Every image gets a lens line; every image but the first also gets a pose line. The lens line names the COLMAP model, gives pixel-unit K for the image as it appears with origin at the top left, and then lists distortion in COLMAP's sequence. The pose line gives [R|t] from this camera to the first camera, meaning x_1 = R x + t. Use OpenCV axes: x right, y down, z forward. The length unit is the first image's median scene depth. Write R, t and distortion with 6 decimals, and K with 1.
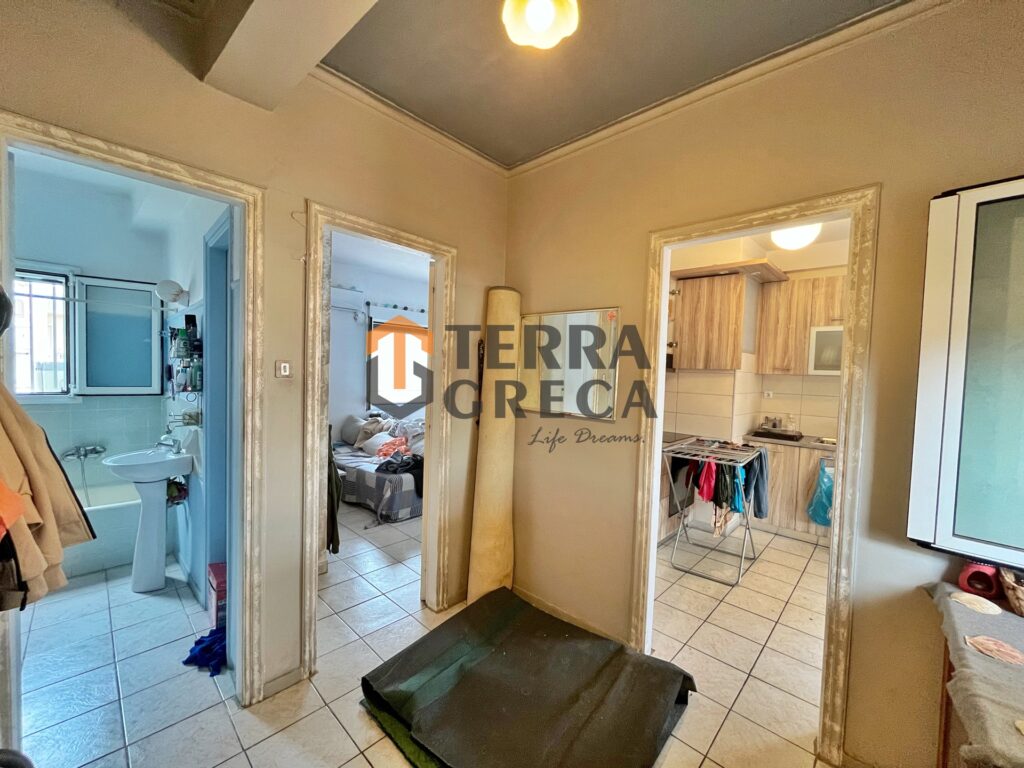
lens RADIAL K [[413.8, 0, 507.1], [0, 413.8, 386.3], [0, 0, 1]] dist [-0.001214, -0.000194]
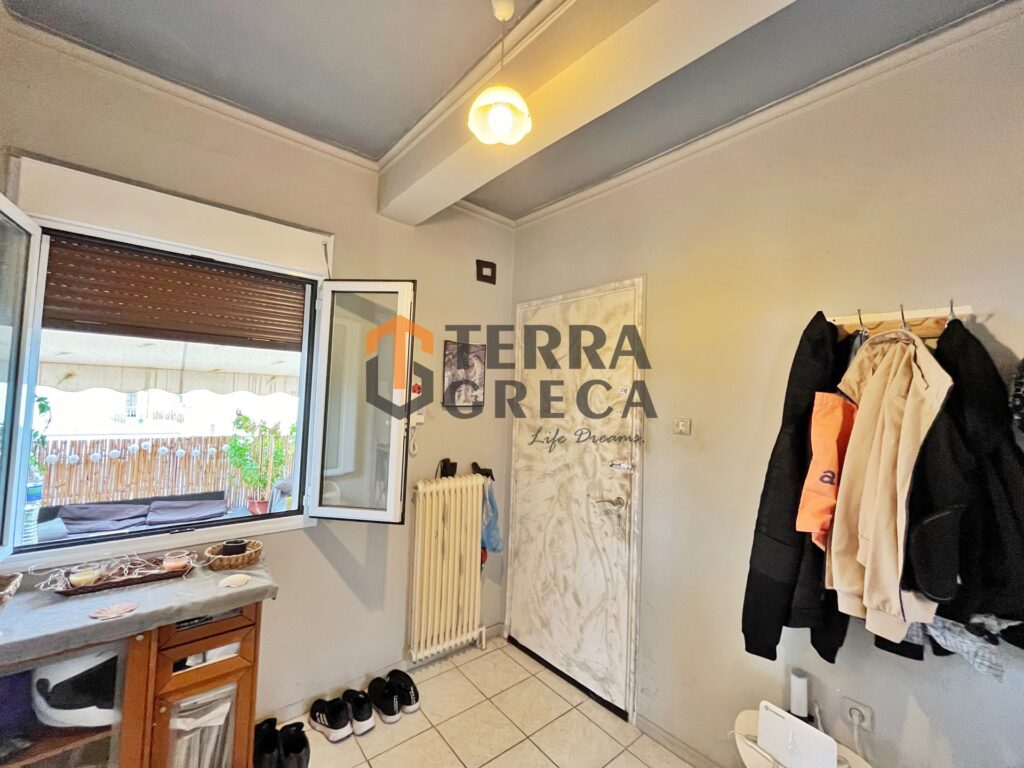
lens RADIAL K [[417.6, 0, 522.3], [0, 417.6, 382.3], [0, 0, 1]] dist [-0.000591, -0.000567]
pose [[-0.991607, -0.064250, 0.112197, -0.042788], [-0.065251, 0.997855, -0.005272, -0.036799], [-0.111618, -0.012549, -0.993672, 0.567267]]
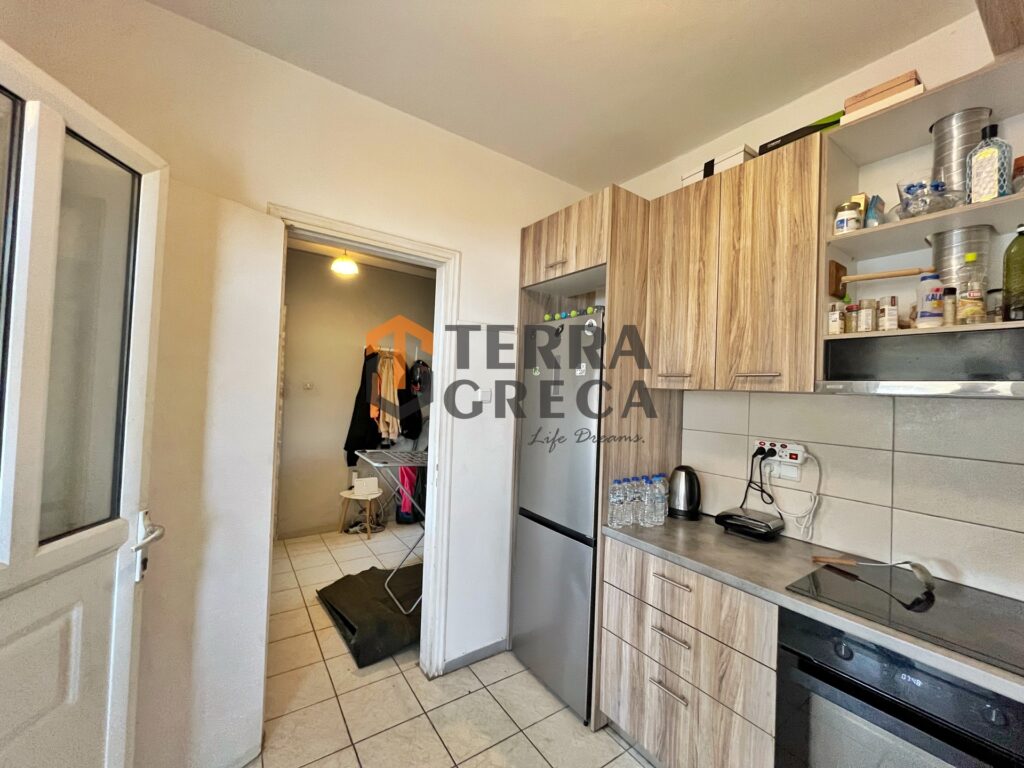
lens RADIAL K [[415.2, 0, 514.8], [0, 415.2, 381.9], [0, 0, 1]] dist [-0.001808, -0.000450]
pose [[-0.203460, -0.061359, -0.977159, 0.745894], [-0.084747, 0.995392, -0.044859, -0.003871], [0.975409, 0.073685, -0.207722, 0.772956]]
